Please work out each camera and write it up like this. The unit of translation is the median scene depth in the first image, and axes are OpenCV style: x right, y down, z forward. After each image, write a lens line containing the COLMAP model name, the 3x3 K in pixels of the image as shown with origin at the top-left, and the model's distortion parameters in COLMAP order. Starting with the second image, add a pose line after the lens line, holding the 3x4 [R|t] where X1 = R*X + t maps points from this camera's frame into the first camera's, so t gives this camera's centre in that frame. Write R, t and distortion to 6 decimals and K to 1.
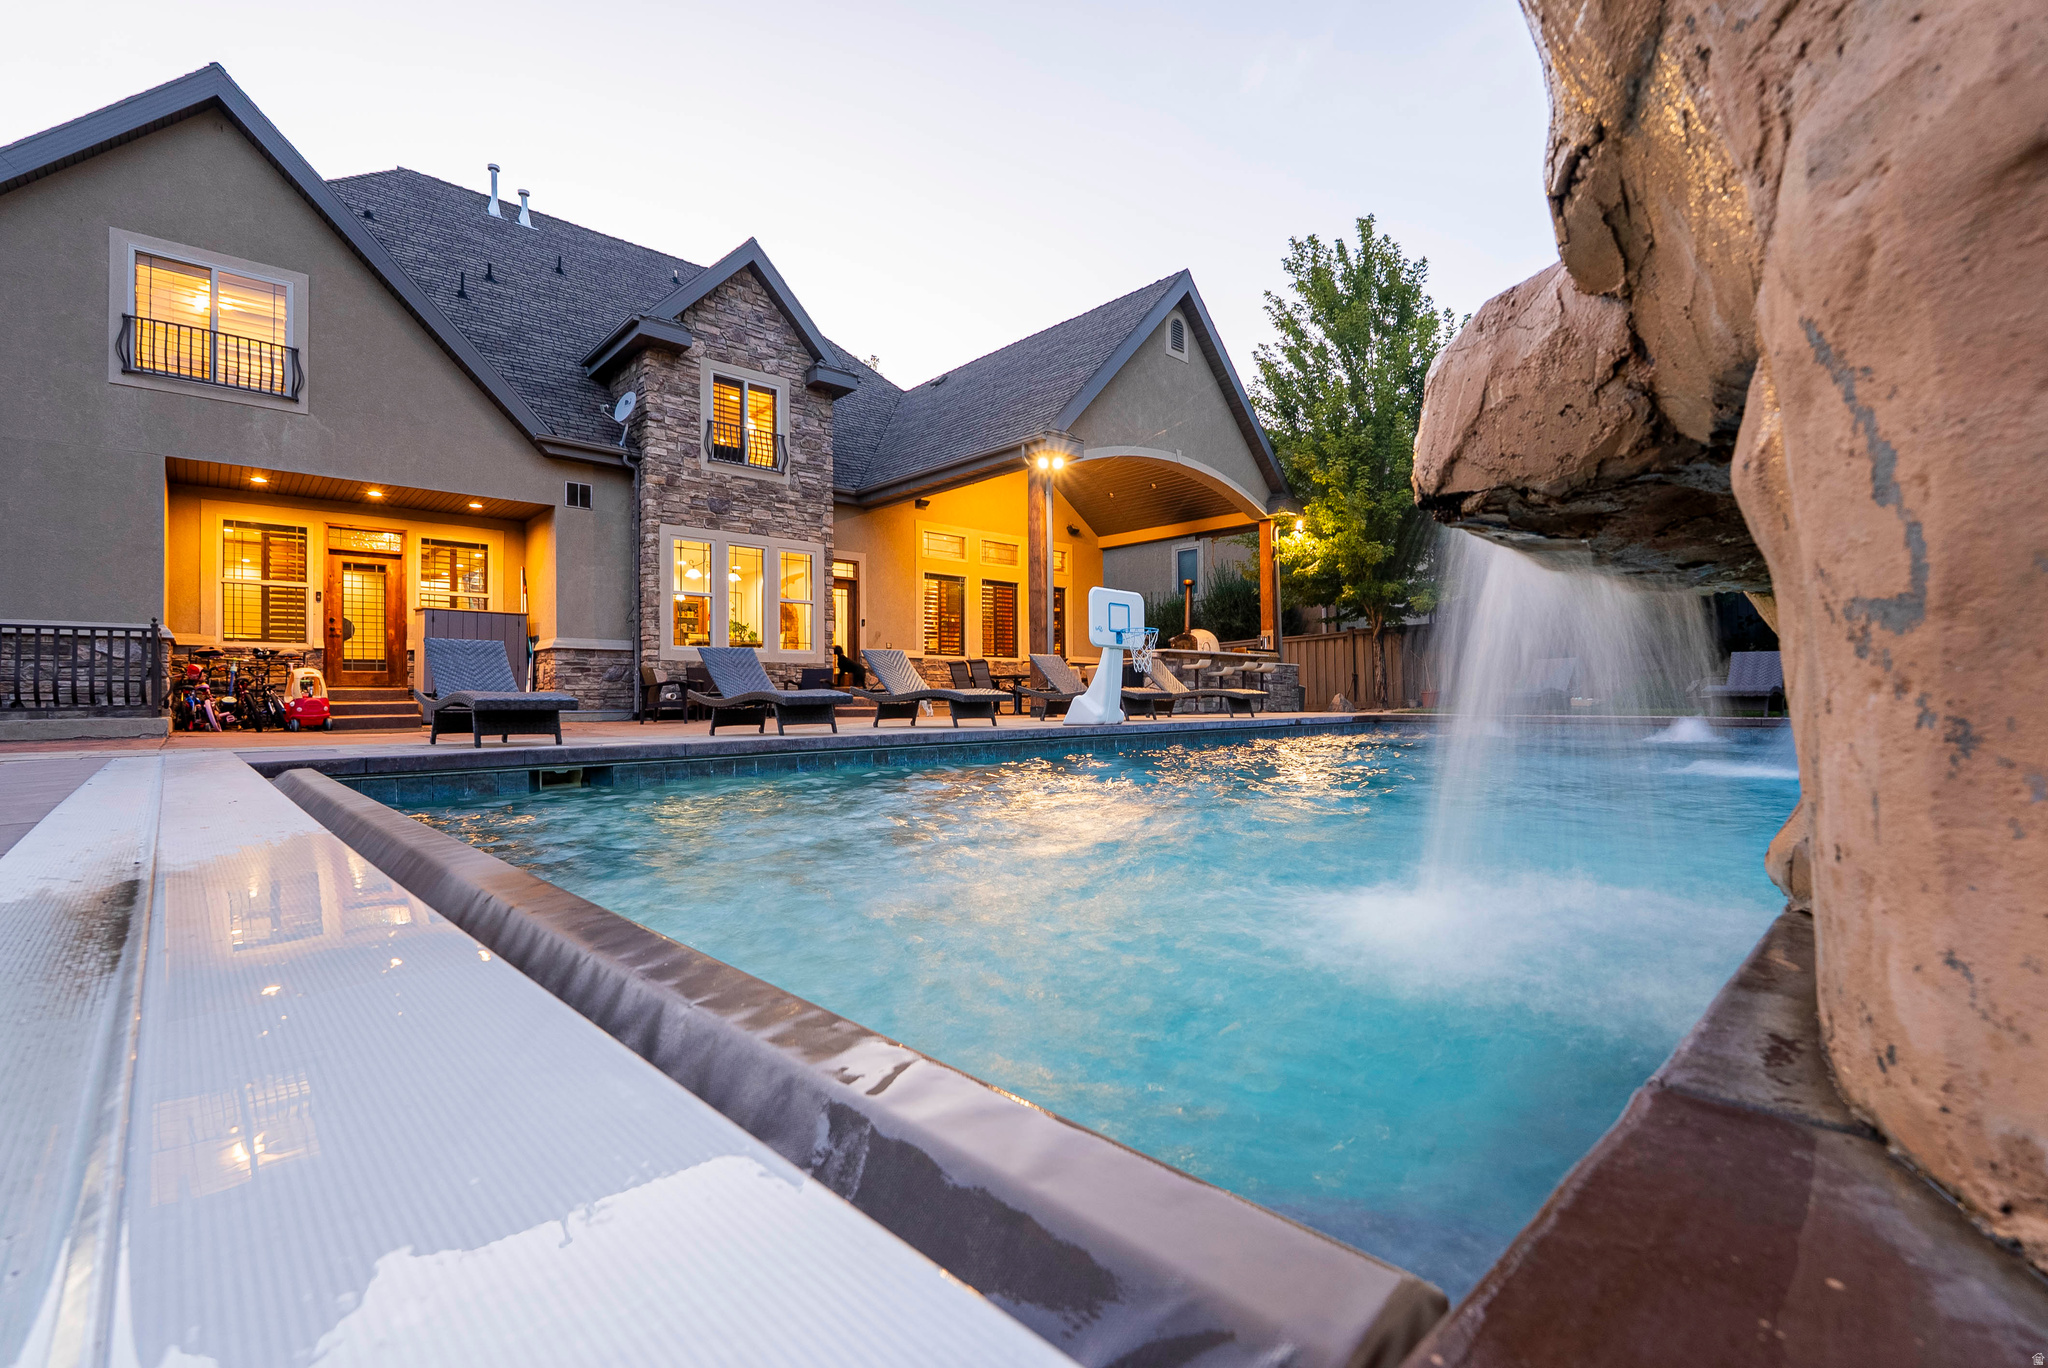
lens RADIAL K [[932.1, 0, 1024.0], [0, 932.1, 684.0], [0, 0, 1]] dist [-0.003050, -0.000273]
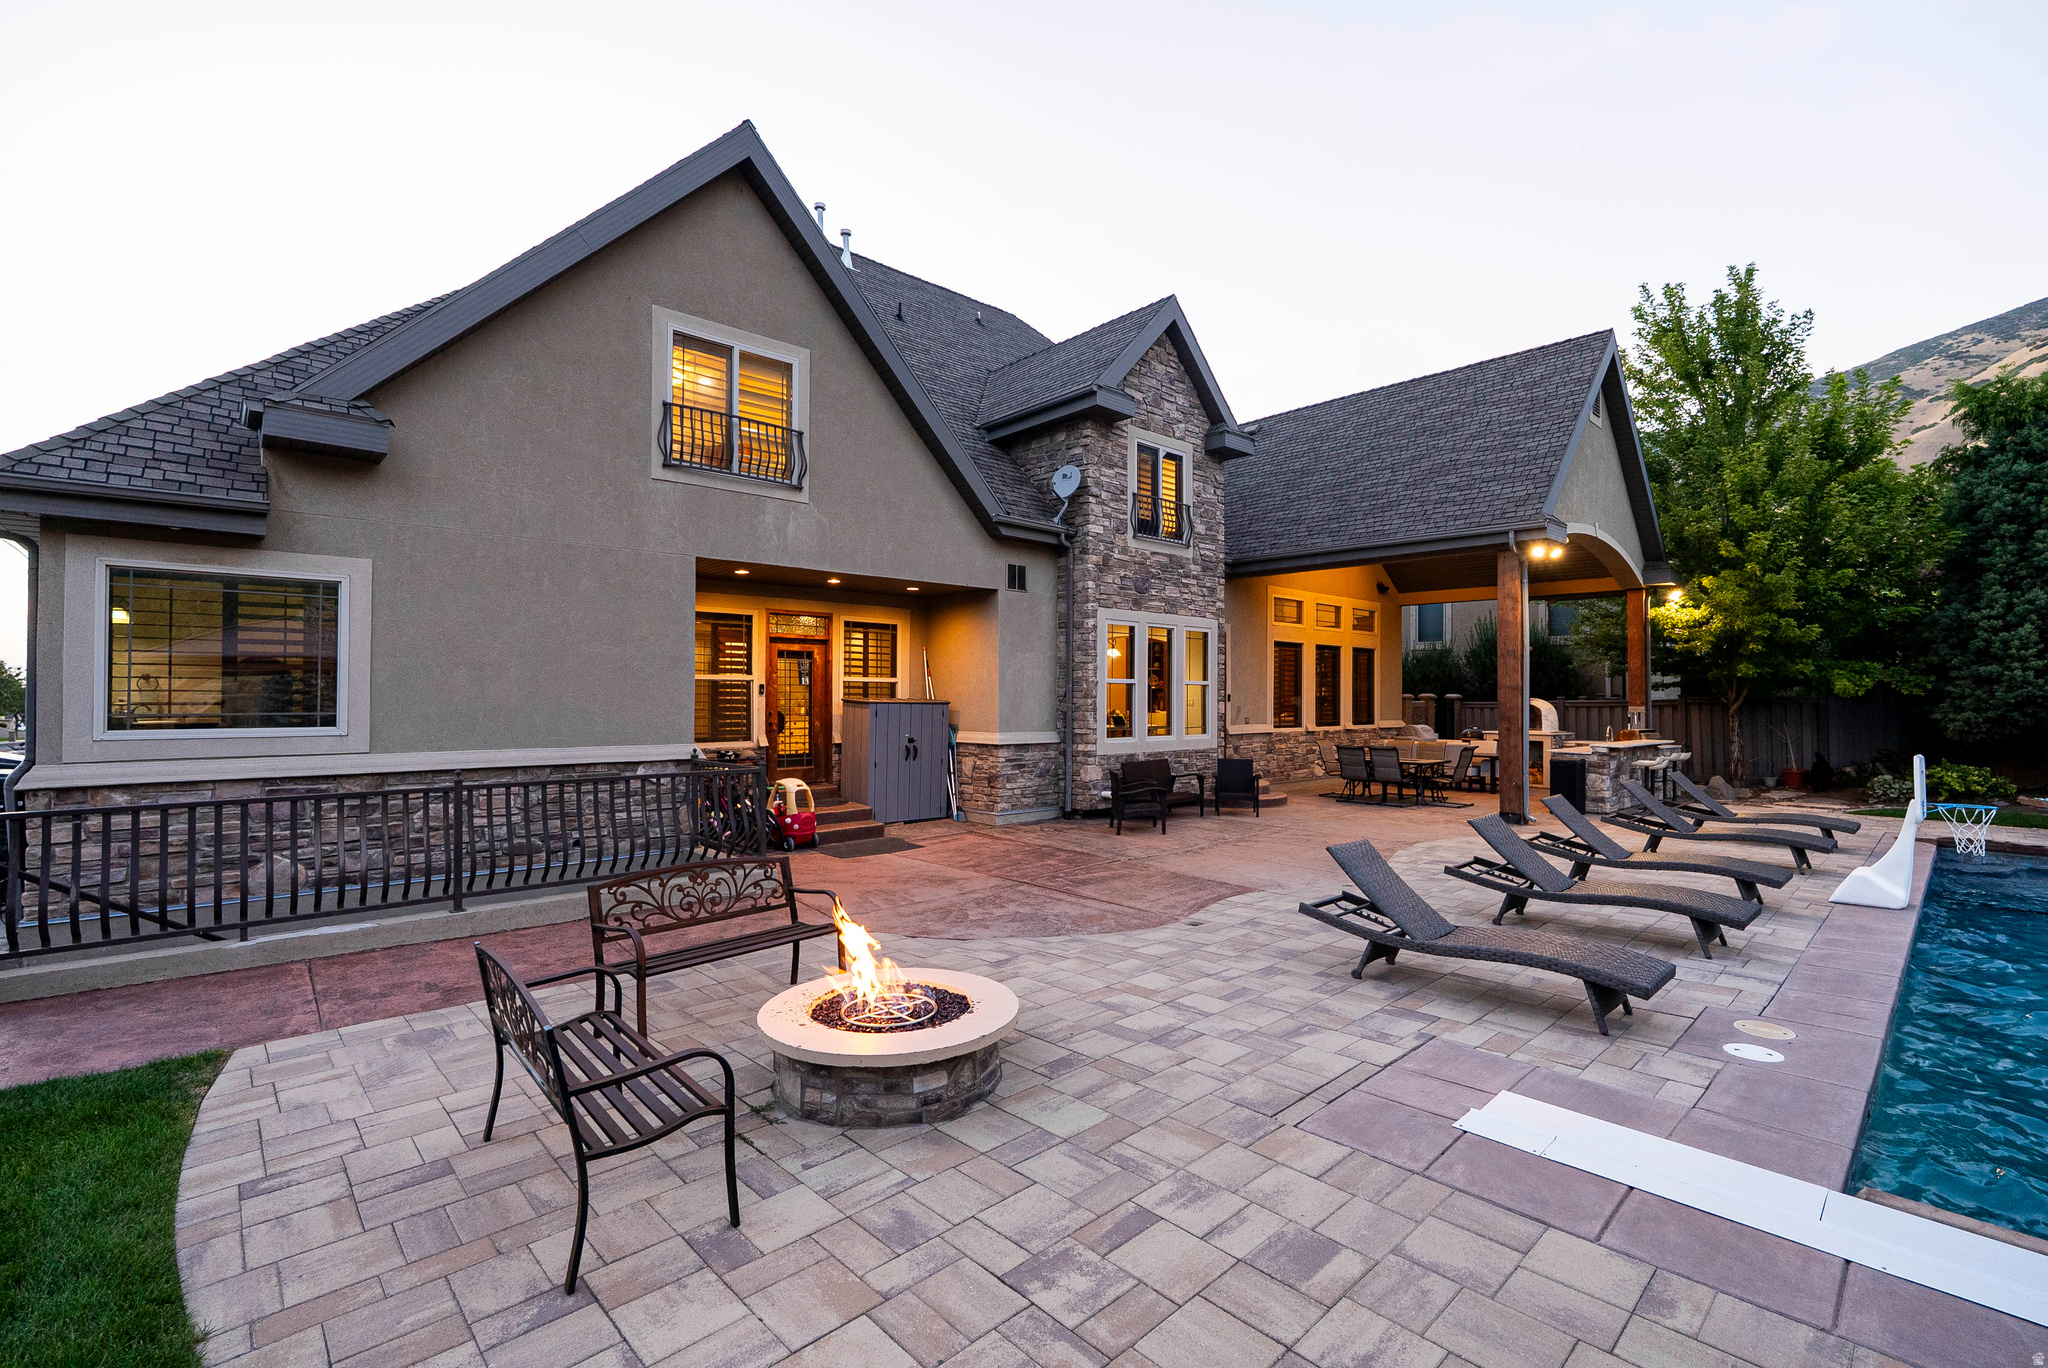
lens RADIAL K [[928.6, 0, 1024.0], [0, 928.6, 684.0], [0, 0, 1]] dist [-0.006671, 0.000238]
pose [[0.999792, 0.013490, -0.015314, -0.449177], [-0.013465, 0.999908, 0.001749, -0.096978], [0.015336, -0.001543, 0.999881, 0.077235]]
